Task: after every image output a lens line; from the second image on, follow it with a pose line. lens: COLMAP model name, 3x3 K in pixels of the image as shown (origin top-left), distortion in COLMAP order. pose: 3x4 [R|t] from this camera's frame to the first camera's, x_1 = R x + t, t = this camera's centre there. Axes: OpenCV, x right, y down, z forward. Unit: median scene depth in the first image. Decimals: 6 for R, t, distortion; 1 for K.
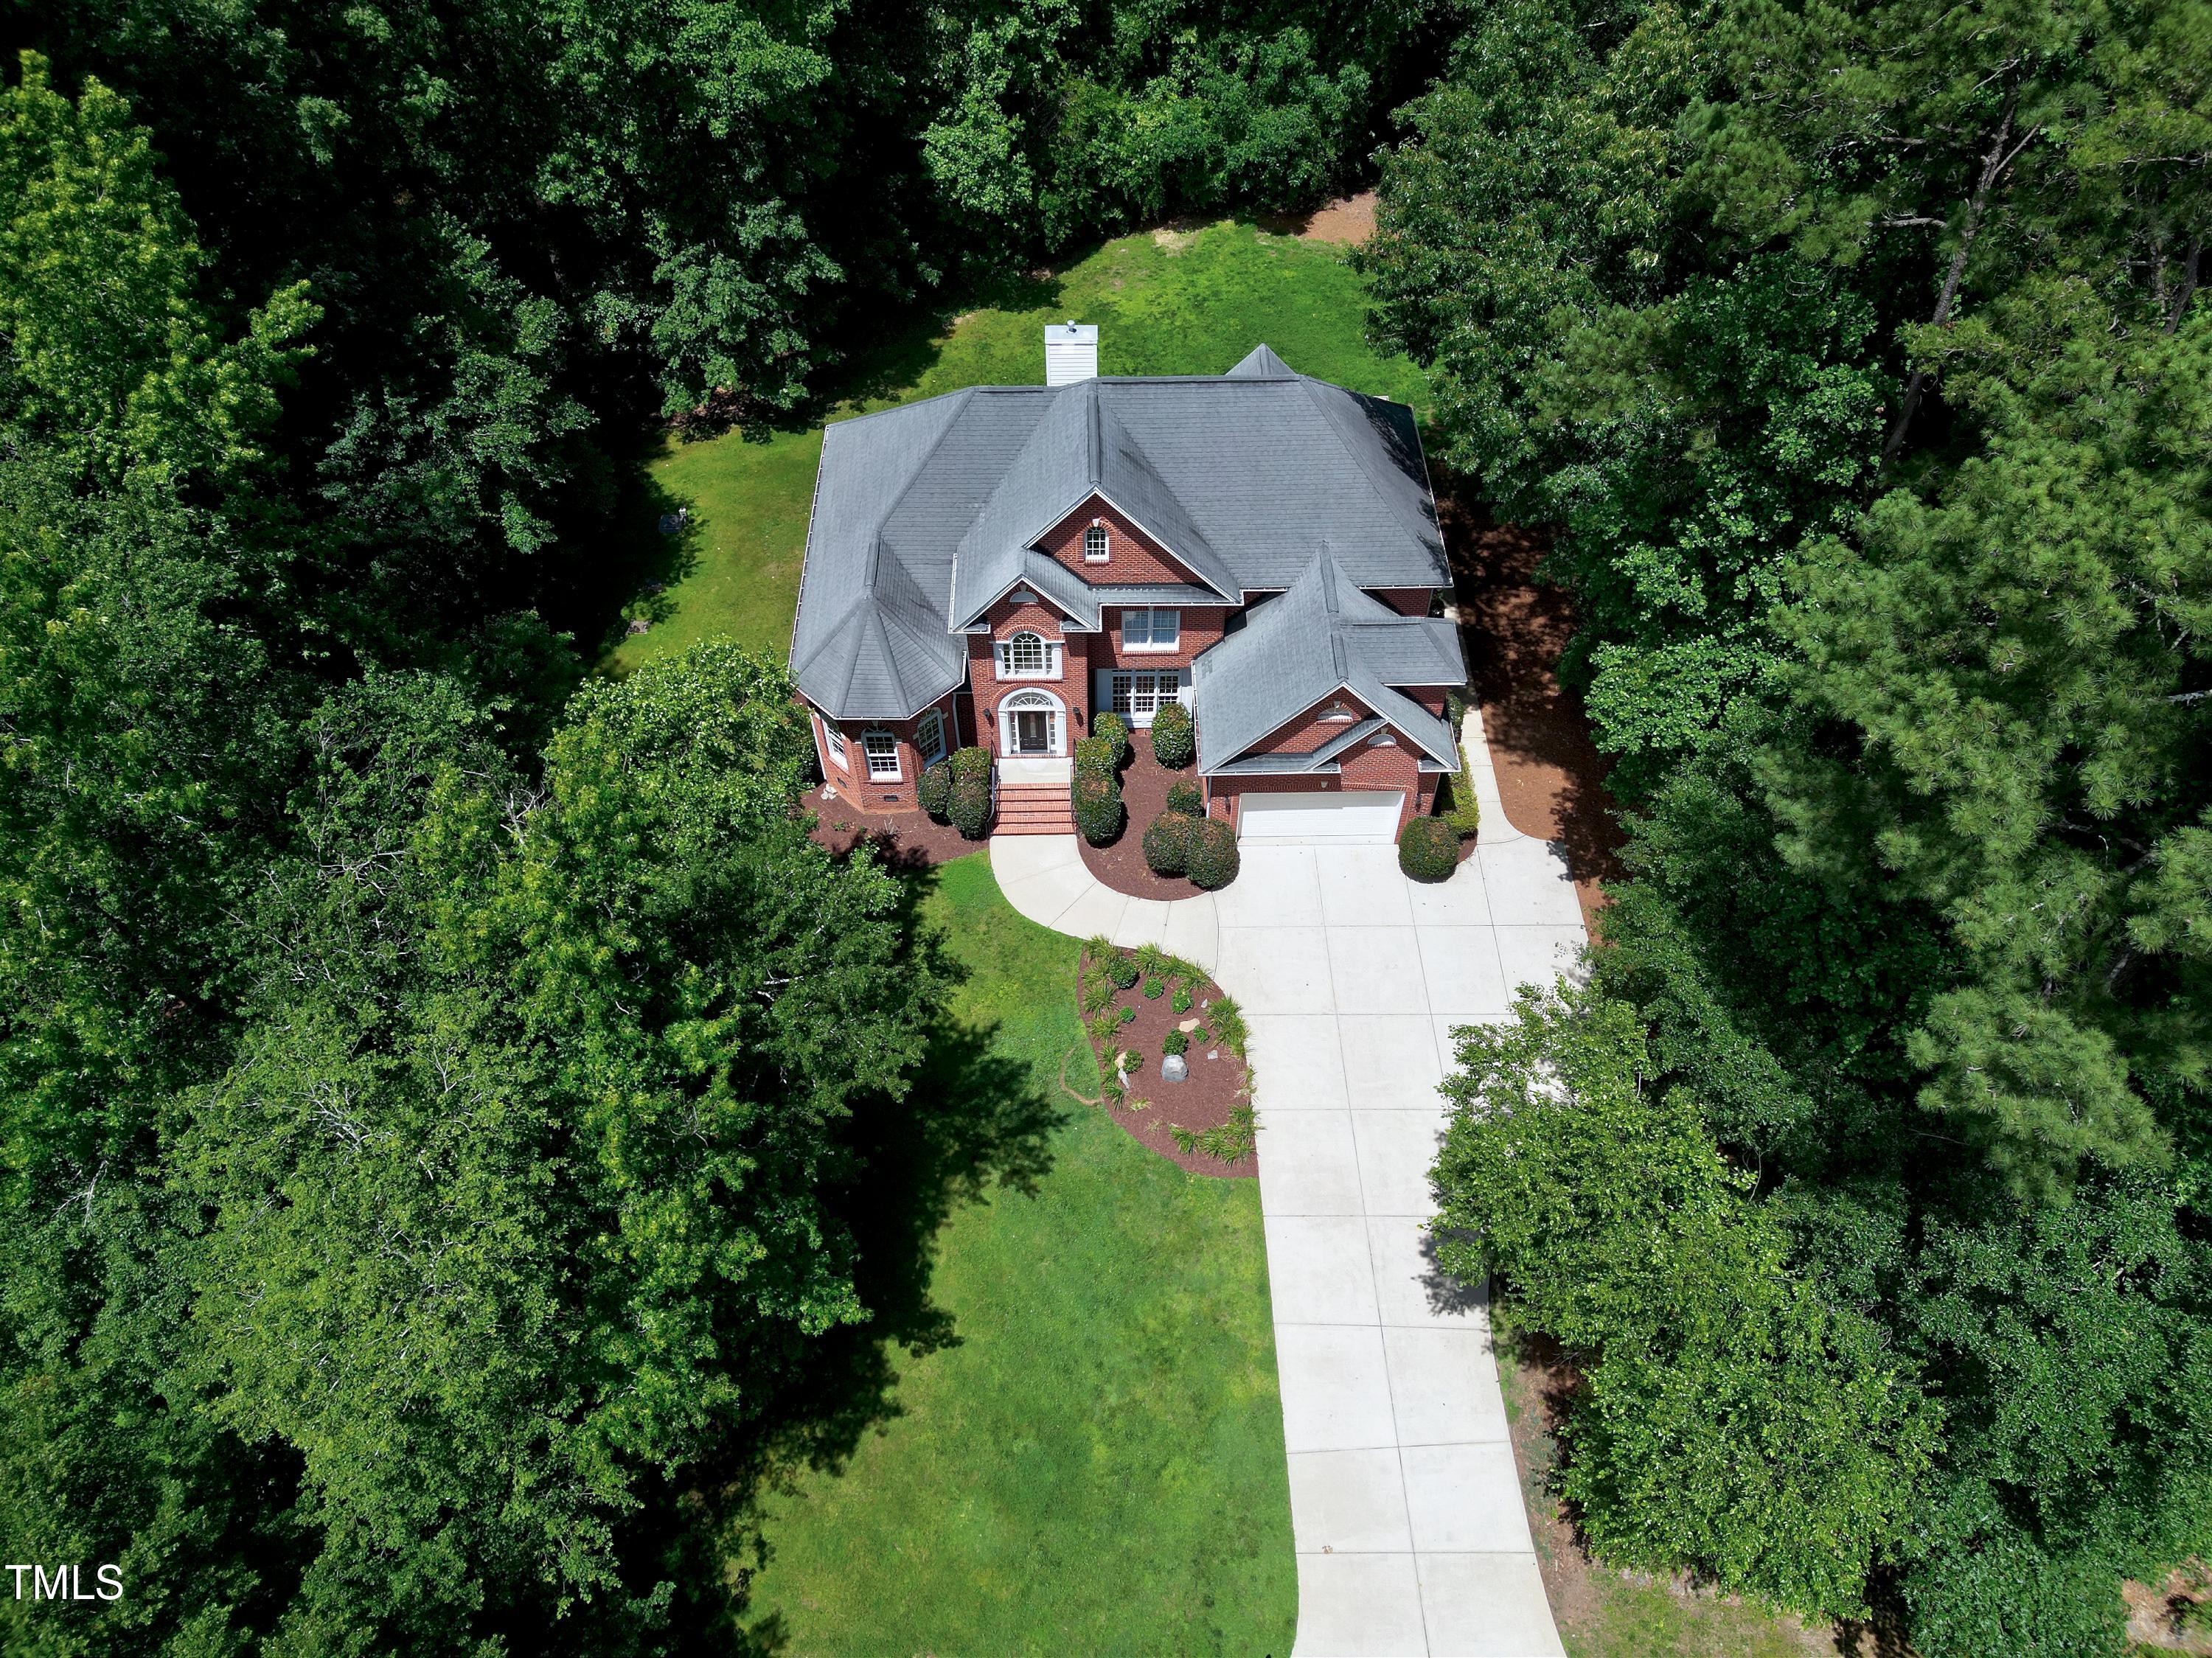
lens RADIAL K [[1549.7, 0, 1103.9], [0, 1549.7, 821.1], [0, 0, 1]] dist [0.090030, -0.102080]
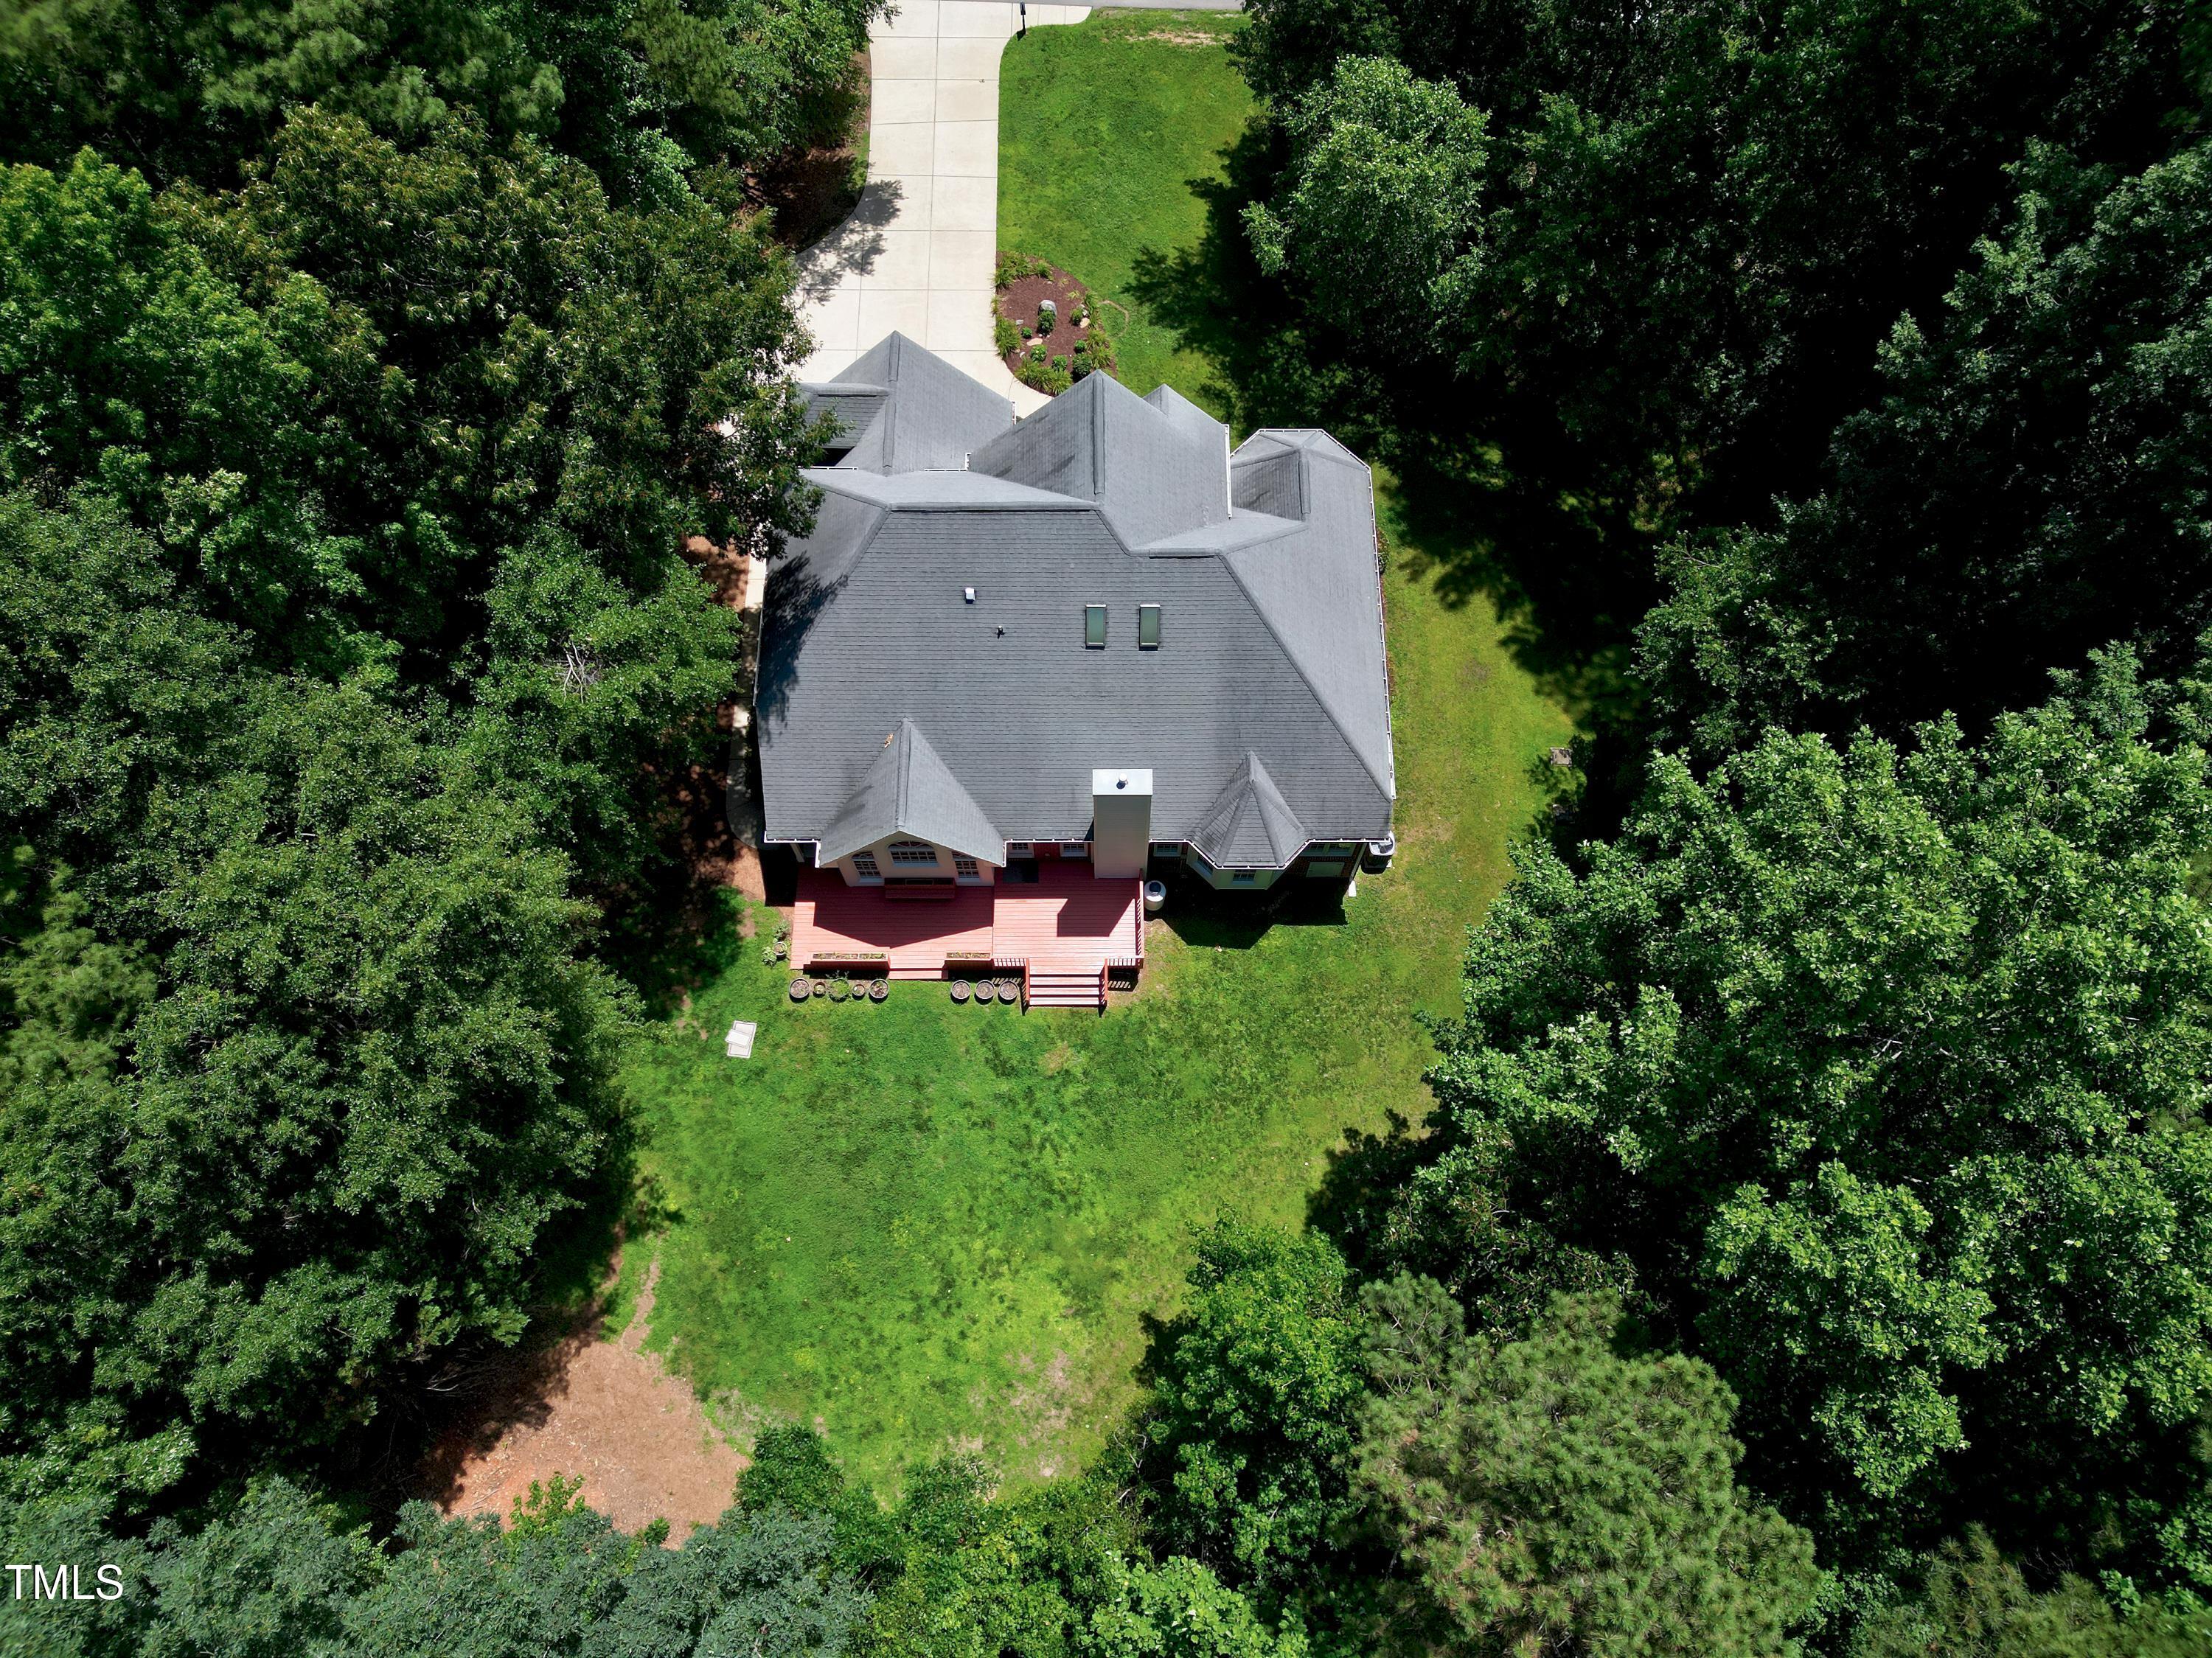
lens RADIAL K [[1549.7, 0, 1103.9], [0, 1549.7, 821.1], [0, 0, 1]] dist [0.090030, -0.102080]
pose [[-0.999926, -0.010298, 0.006526, -0.018940], [0.010516, -0.457760, 0.889014, -1.227066], [-0.006168, 0.889016, 0.457834, 0.706254]]
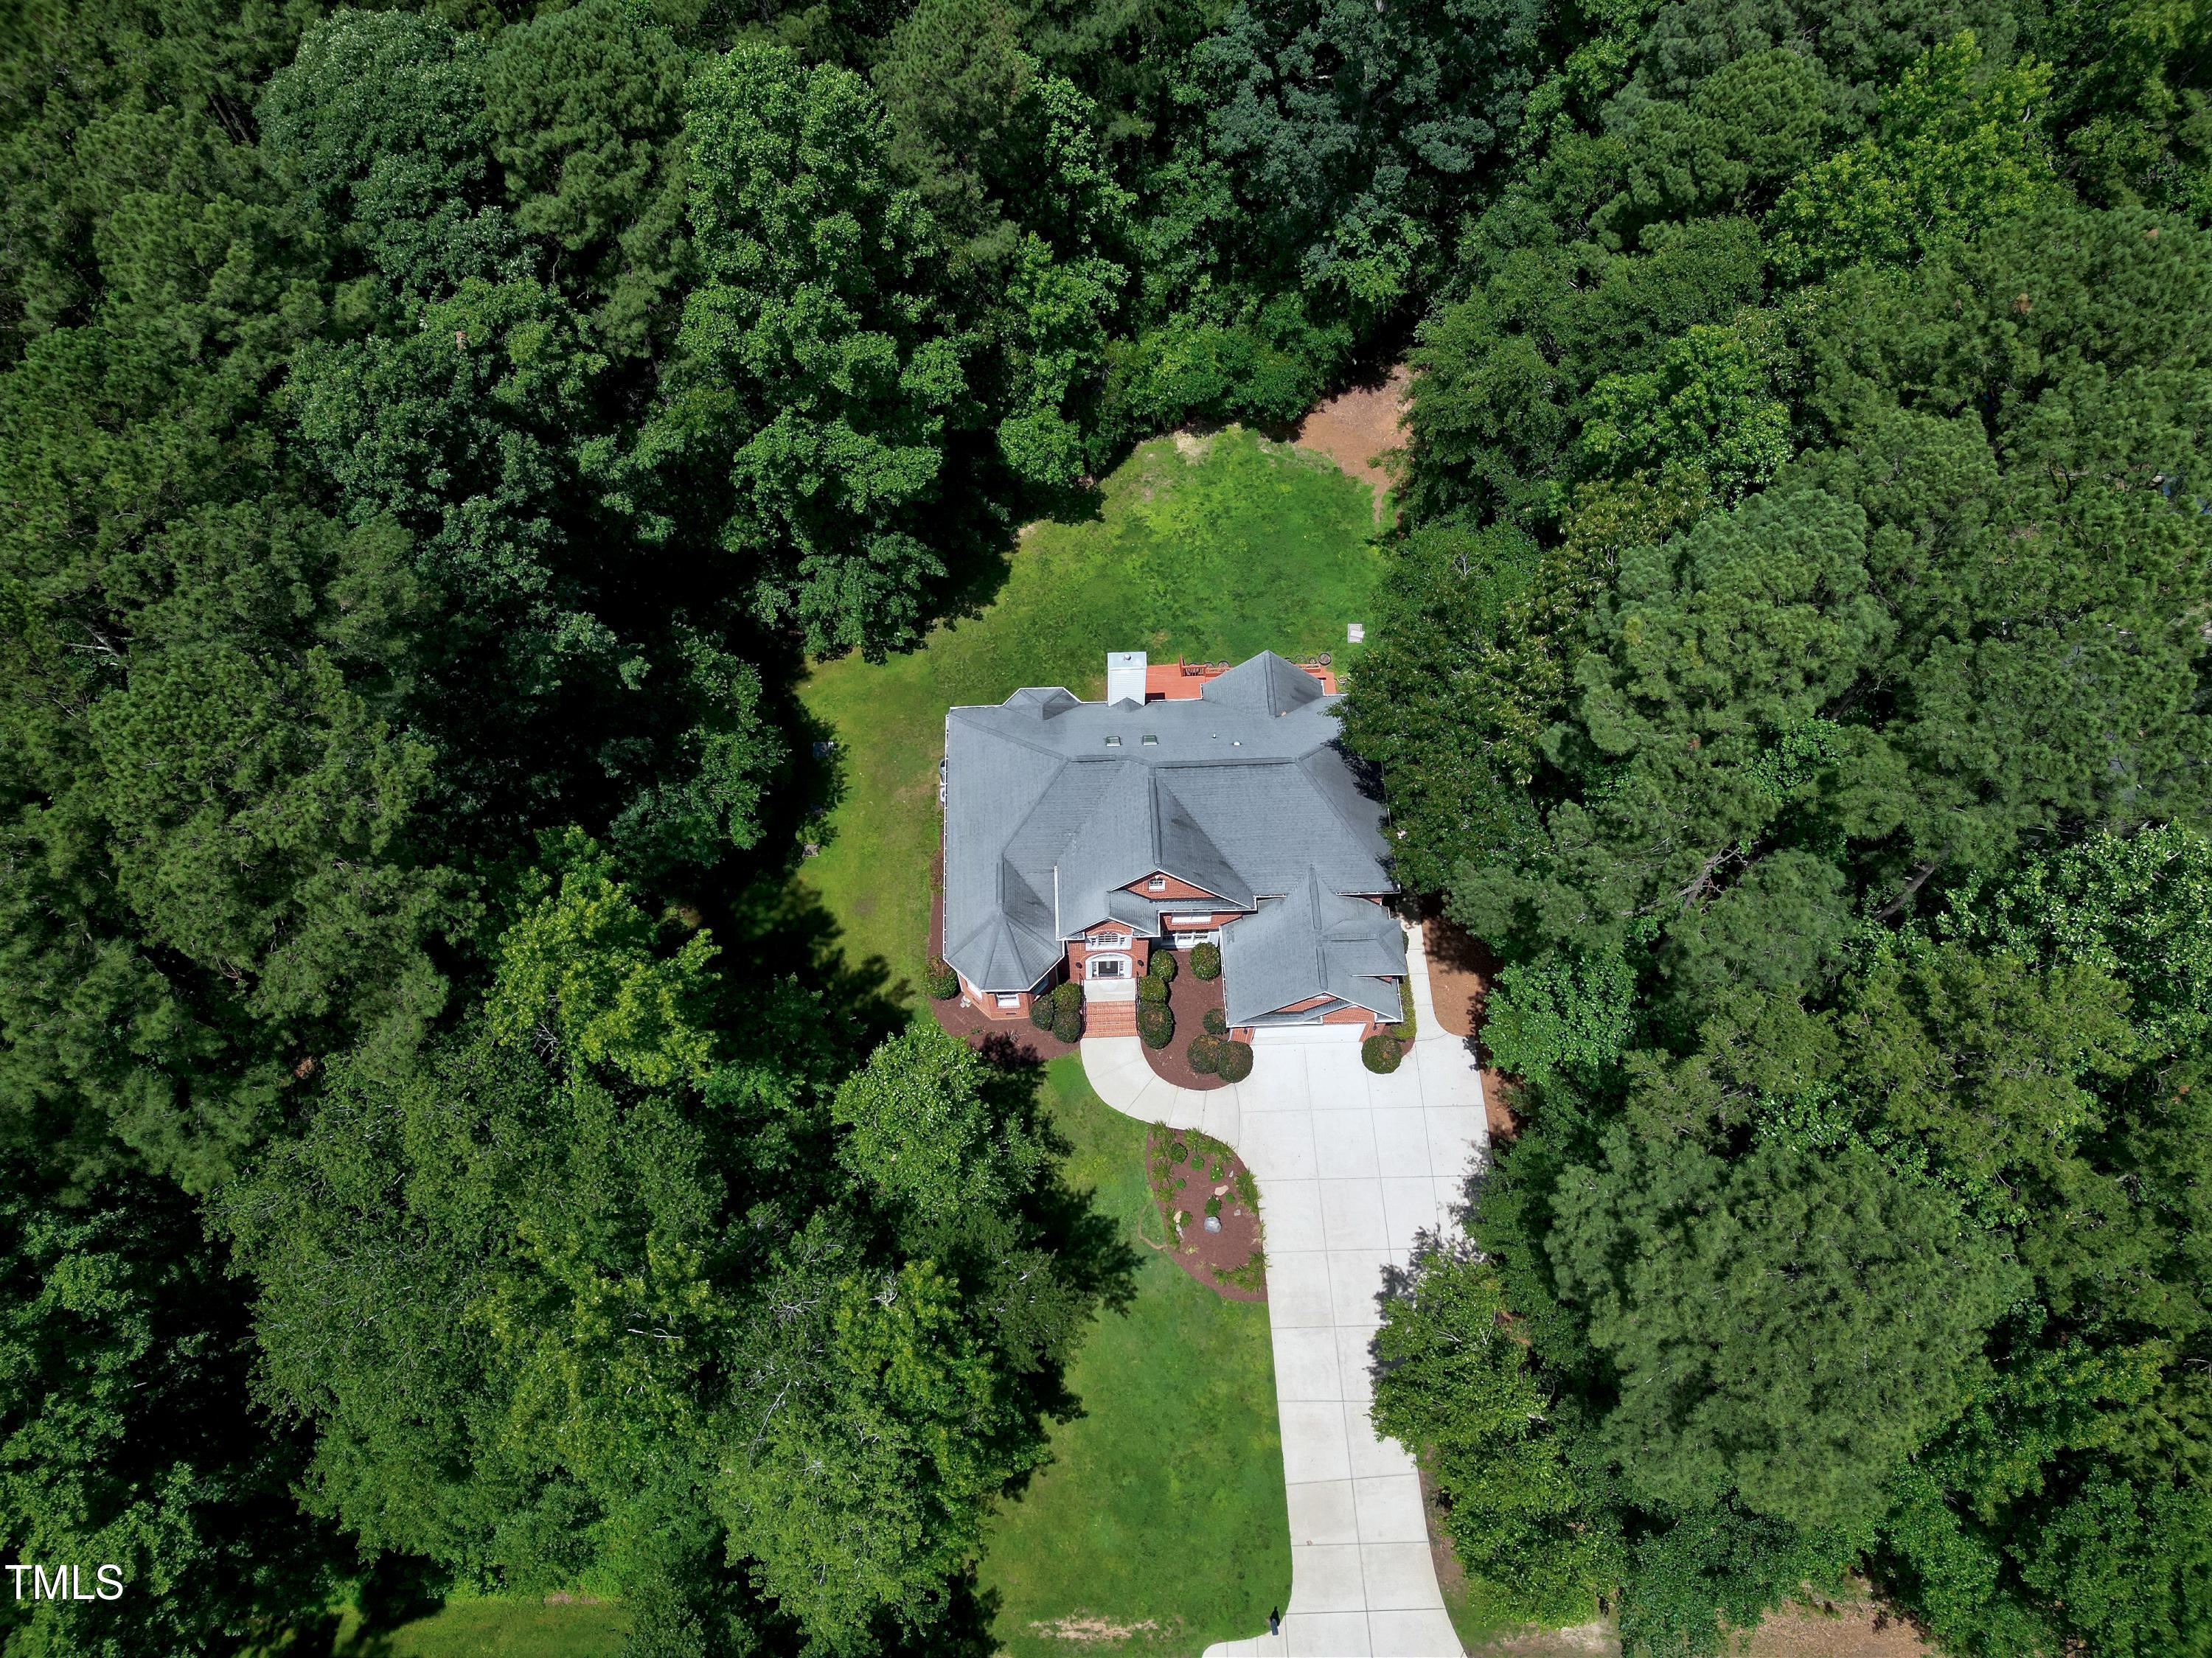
lens RADIAL K [[1549.7, 0, 1103.9], [0, 1549.7, 821.1], [0, 0, 1]] dist [0.090030, -0.102080]
pose [[0.999750, -0.020228, 0.009542, -0.064181], [0.017696, 0.976312, 0.215644, -0.526066], [-0.013678, -0.215421, 0.976425, -0.392187]]
